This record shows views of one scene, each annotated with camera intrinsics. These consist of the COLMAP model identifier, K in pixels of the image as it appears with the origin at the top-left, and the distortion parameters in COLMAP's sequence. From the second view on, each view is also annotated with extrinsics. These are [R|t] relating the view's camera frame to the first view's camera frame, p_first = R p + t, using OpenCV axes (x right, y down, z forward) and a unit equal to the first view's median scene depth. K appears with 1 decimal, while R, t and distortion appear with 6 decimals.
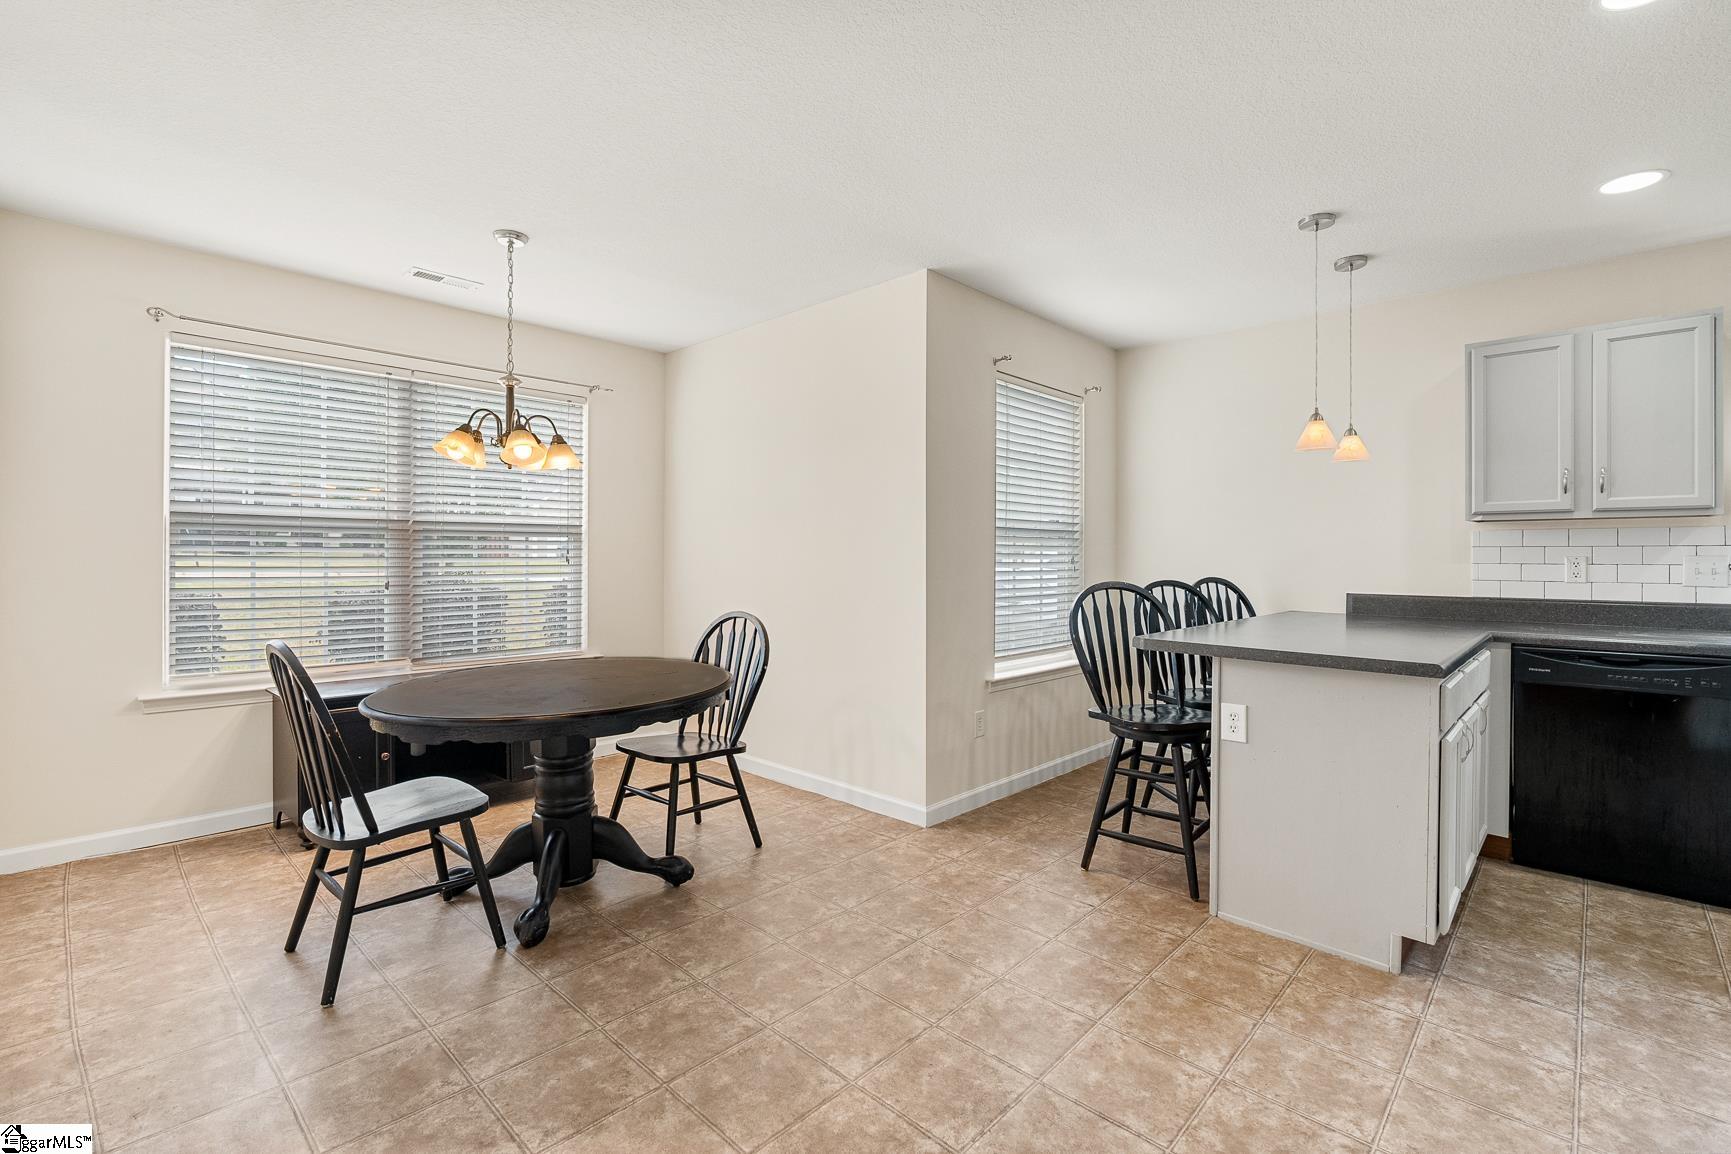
lens RADIAL K [[784.9, 0, 863.0], [0, 784.9, 556.4], [0, 0, 1]] dist [-0.012070, 0.002687]
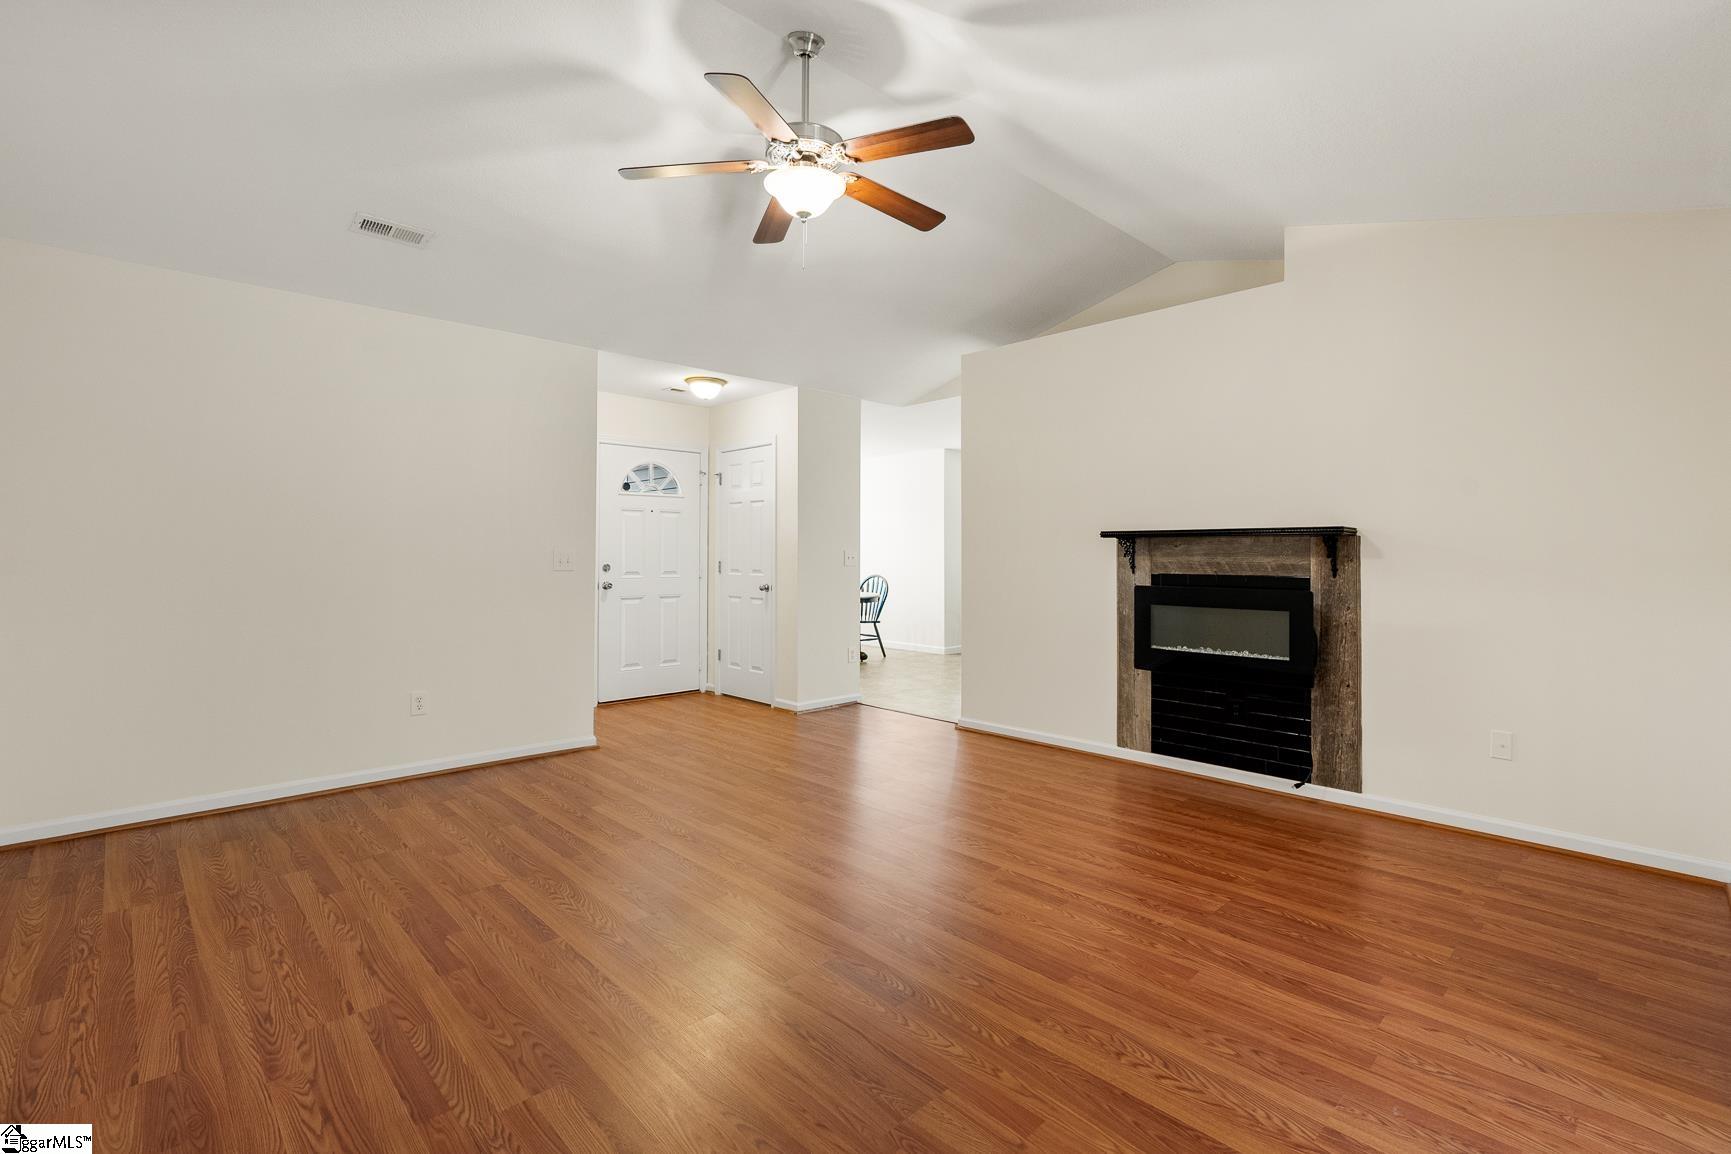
lens RADIAL K [[784.9, 0, 863.7], [0, 784.9, 548.1], [0, 0, 1]] dist [-0.012070, 0.002687]
pose [[0.998905, -0.001474, -0.046754, -0.077313], [0.001249, 0.999988, -0.004829, -0.010219], [0.046761, 0.004765, 0.998895, -1.895514]]
